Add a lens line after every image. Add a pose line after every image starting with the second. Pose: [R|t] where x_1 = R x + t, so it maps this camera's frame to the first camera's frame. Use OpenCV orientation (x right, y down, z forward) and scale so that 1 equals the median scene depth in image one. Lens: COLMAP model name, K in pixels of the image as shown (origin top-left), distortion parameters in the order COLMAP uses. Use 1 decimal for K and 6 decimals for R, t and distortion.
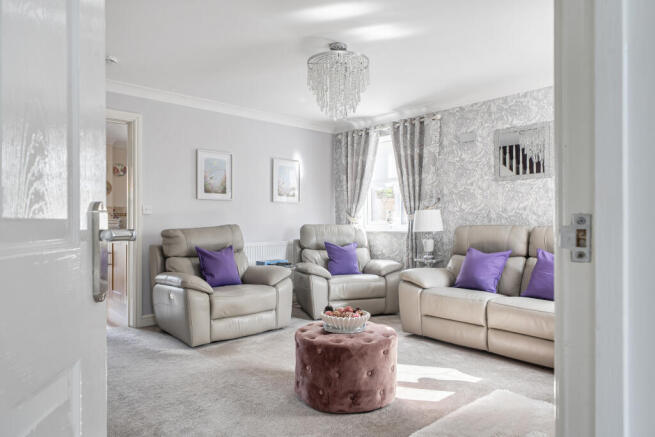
lens RADIAL K [[420.0, 0, 327.2], [0, 420.0, 219.8], [0, 0, 1]] dist [0.009986, 0.000543]
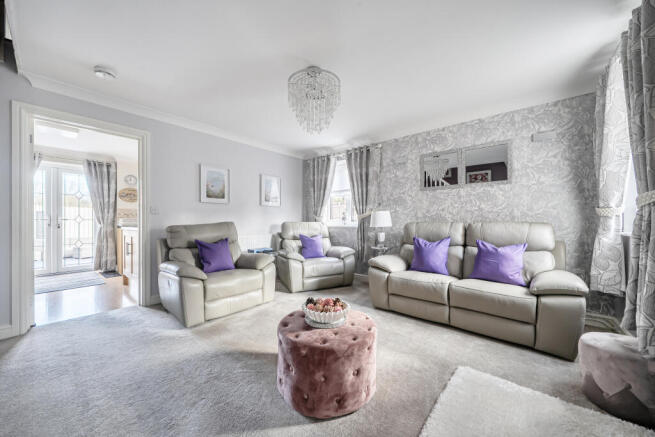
lens RADIAL K [[245.5, 0, 329.9], [0, 245.5, 219.0], [0, 0, 1]] dist [-0.000257, 0.000039]
pose [[0.991149, -0.001996, 0.132739, -0.017100], [0.002384, 0.999993, -0.002762, 0.005698], [-0.132733, 0.003054, 0.991147, 0.232775]]
